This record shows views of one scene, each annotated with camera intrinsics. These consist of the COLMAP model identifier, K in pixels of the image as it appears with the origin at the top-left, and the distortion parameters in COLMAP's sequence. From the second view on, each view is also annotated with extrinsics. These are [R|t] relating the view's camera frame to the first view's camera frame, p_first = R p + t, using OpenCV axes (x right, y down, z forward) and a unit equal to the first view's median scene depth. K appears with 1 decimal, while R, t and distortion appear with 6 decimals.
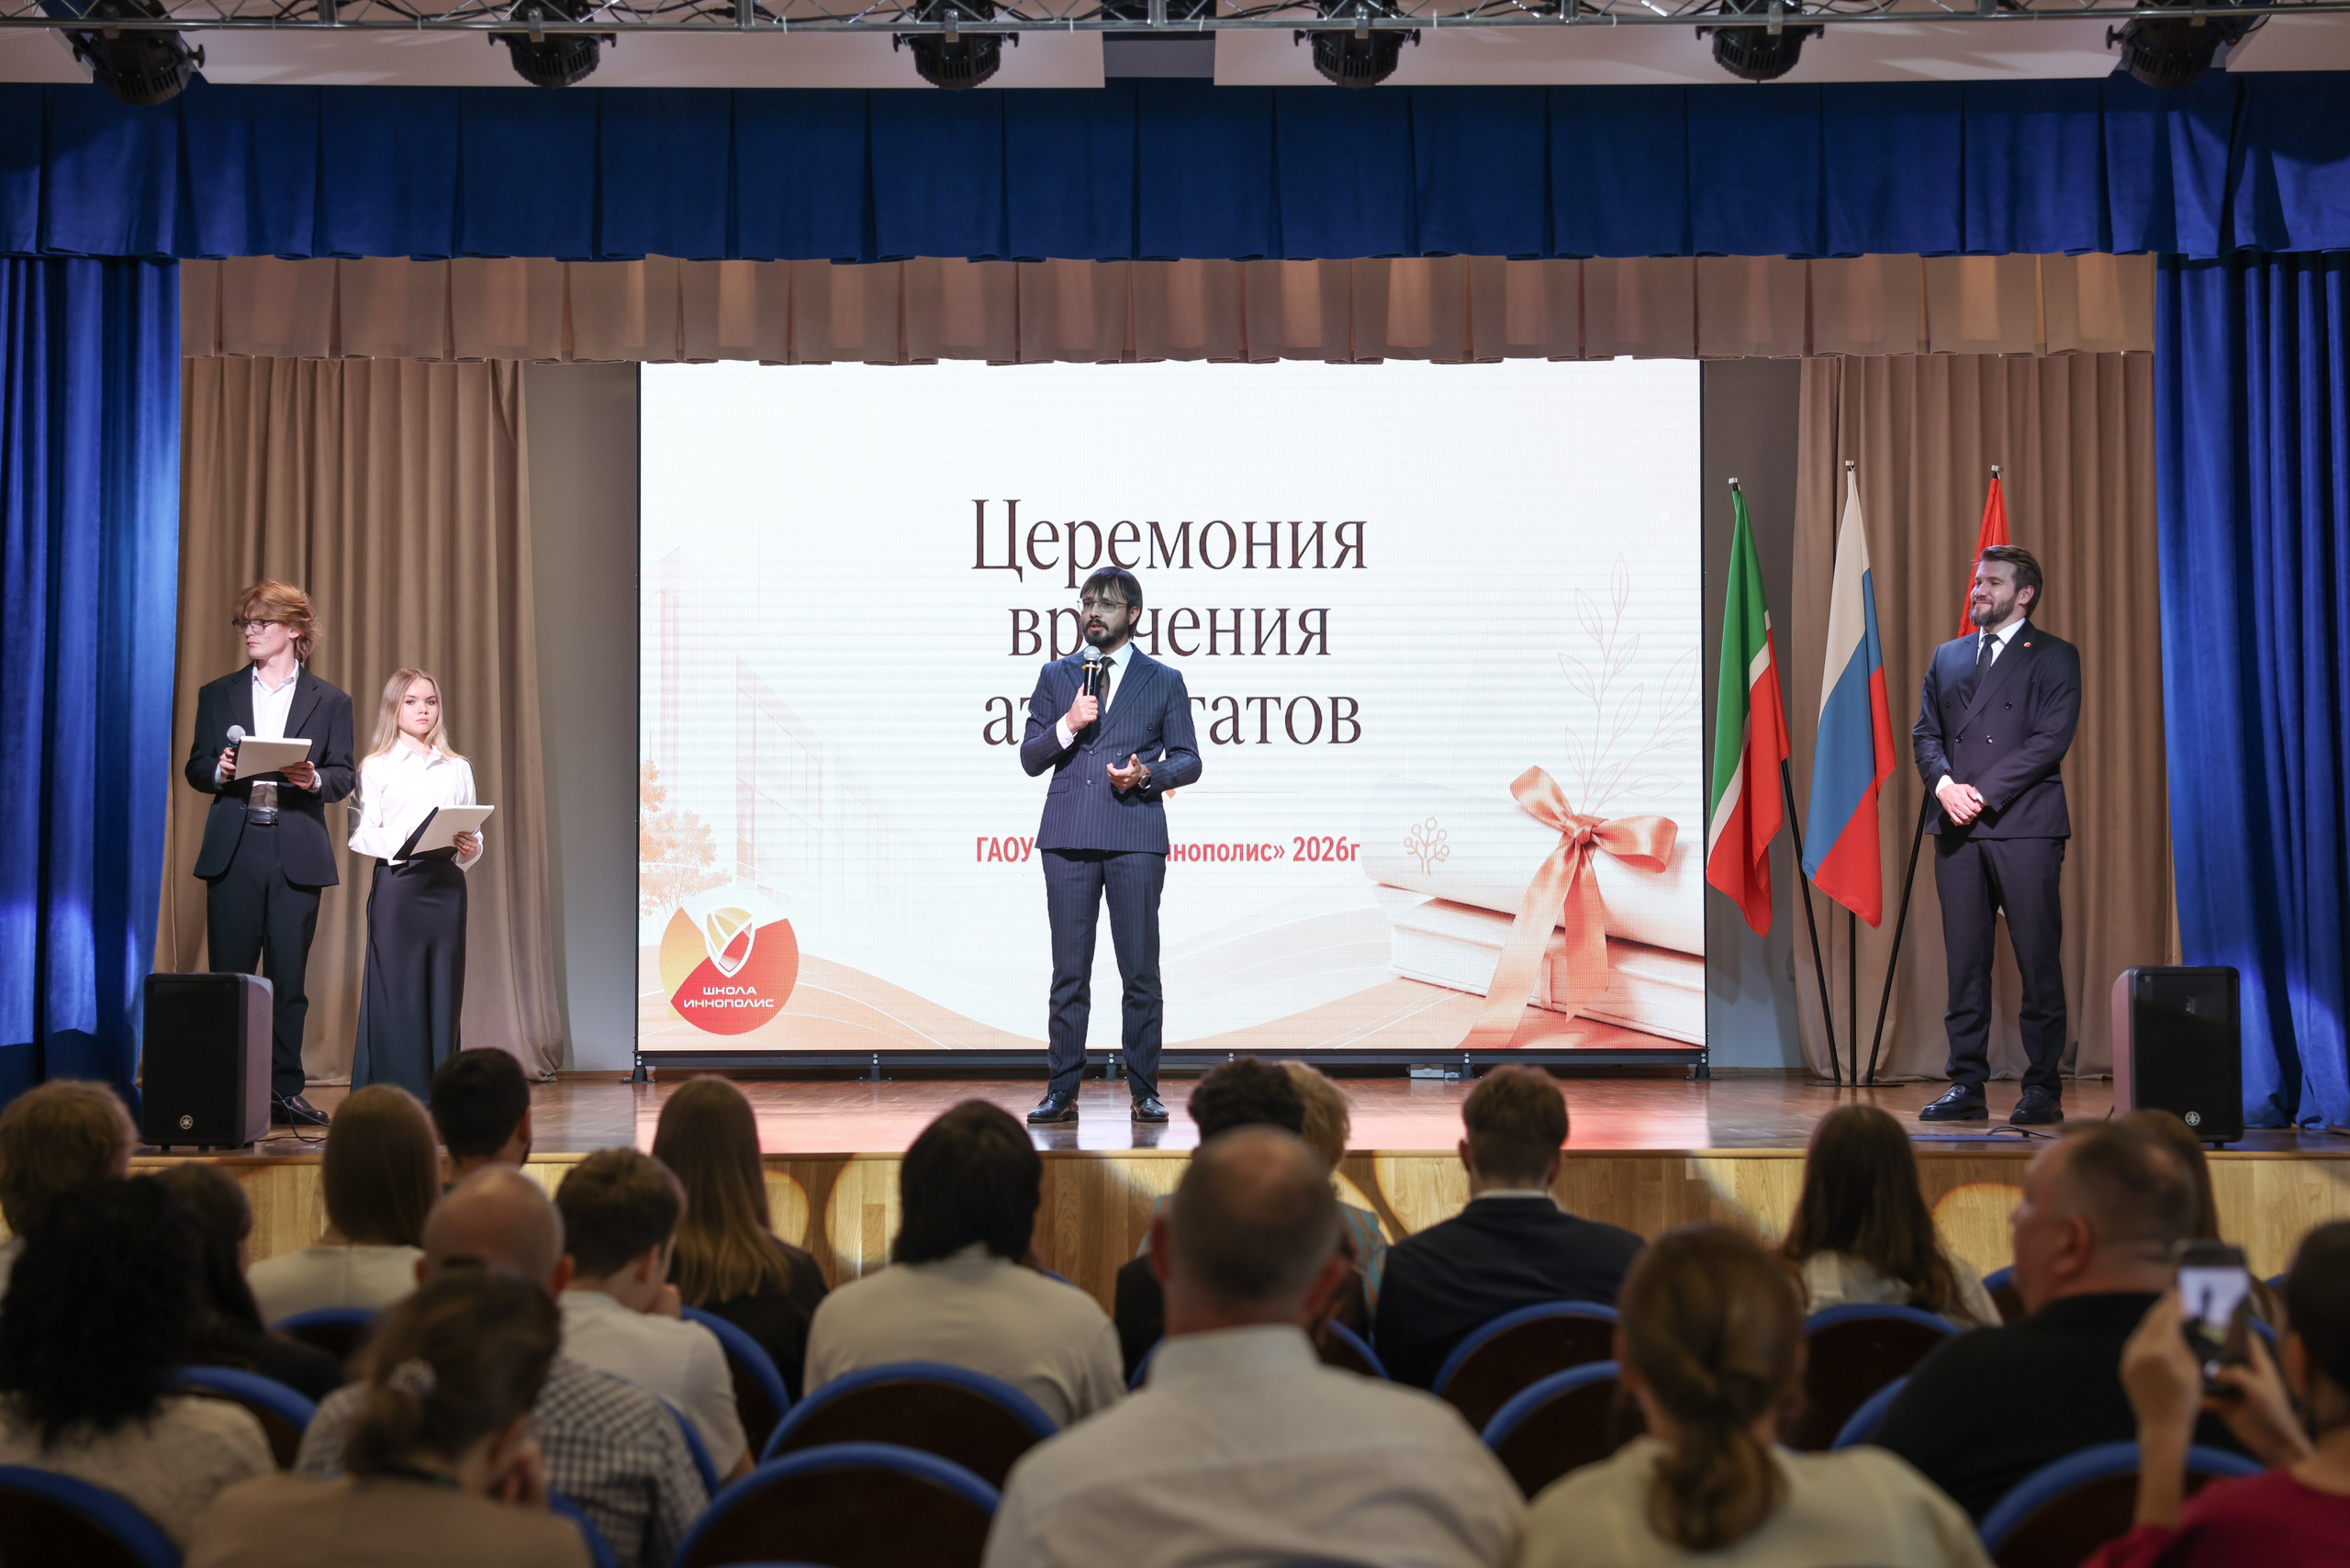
lens RADIAL K [[3658.6, 0, 1180.1], [0, 3658.6, 759.3], [0, 0, 1]] dist [0.119328, 0.000000]
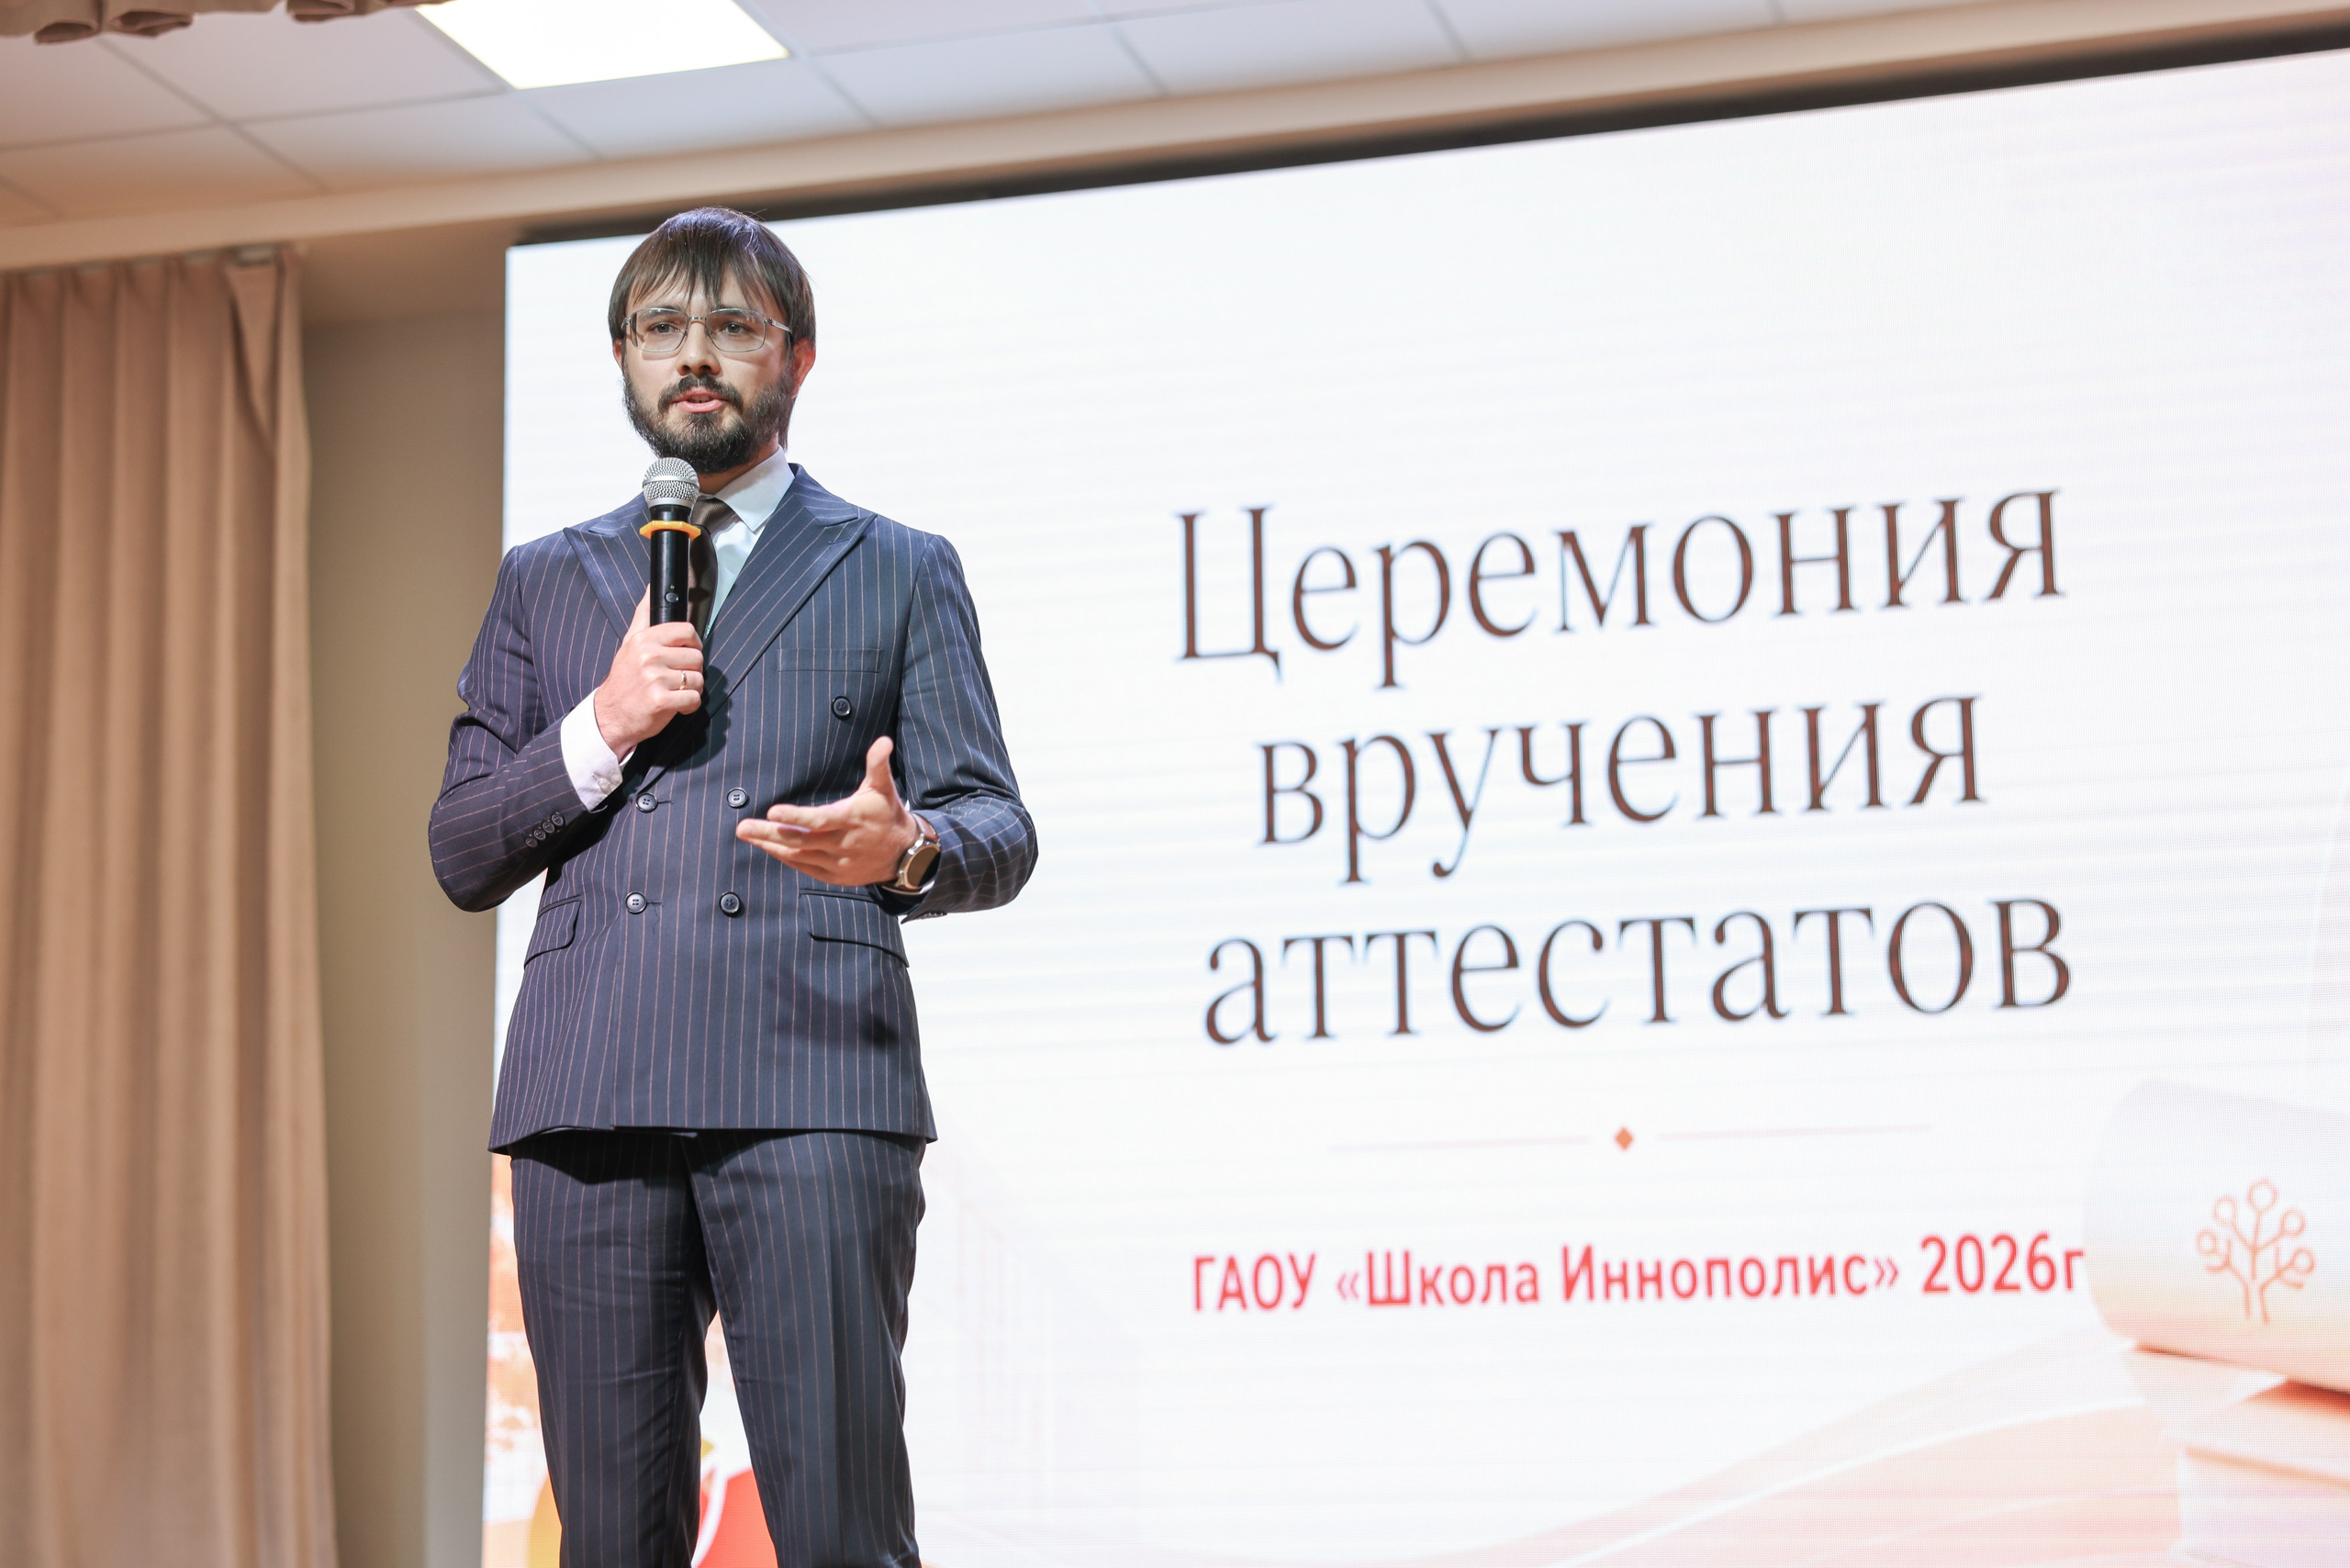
lens RADIAL K [[4067.2, 0, 1185.8], [0, 4067.2, 774.9], [0, 0, 1]] dist [0.195053, 0.000000]
pose [[0.961286, -0.061662, -0.268565, 0.079642], [0.024387, 0.989855, -0.139976, 0.032716], [0.274471, 0.128007, 0.953037, 0.523066]]
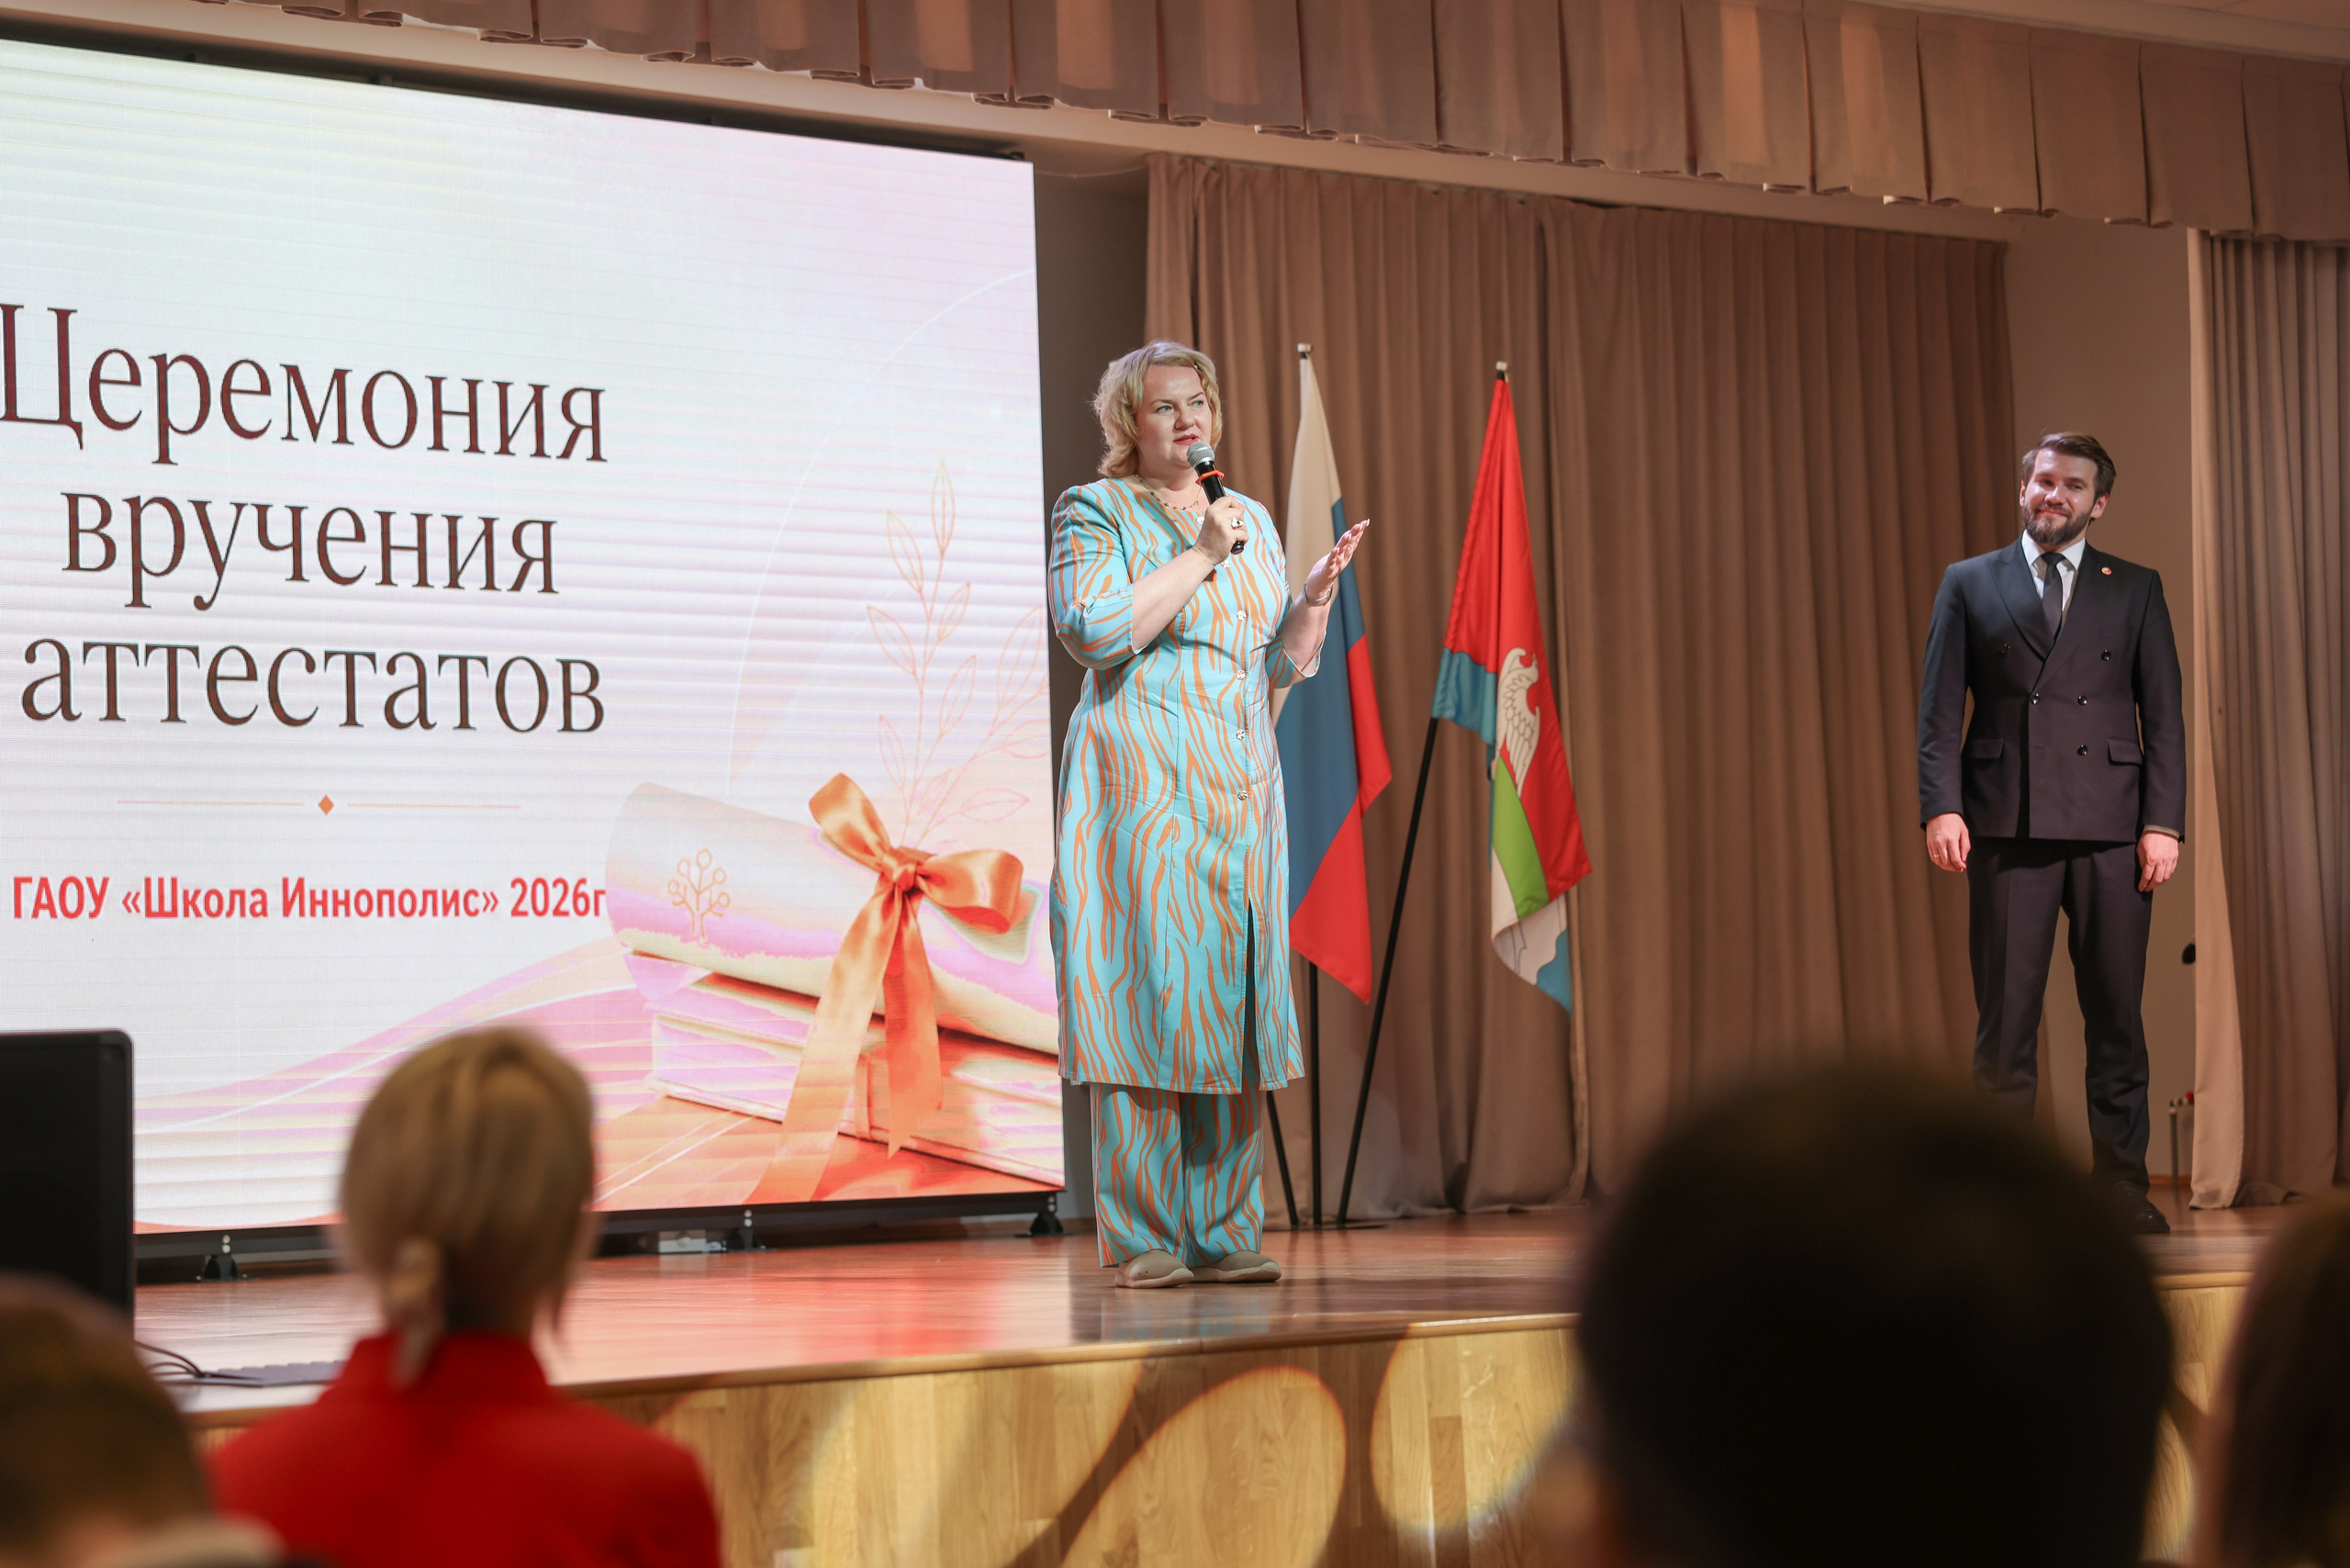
lens RADIAL K [[4537.4, 0, 1194.2], [0, 4537.4, 764.5], [0, 0, 1]] dist [0.232430, 0.000000]
pose [[0.823273, 0.020062, 0.567291, -0.319055], [0.000512, 0.999349, -0.036085, 0.030101], [-0.567645, 0.029998, 0.822727, 0.284691]]
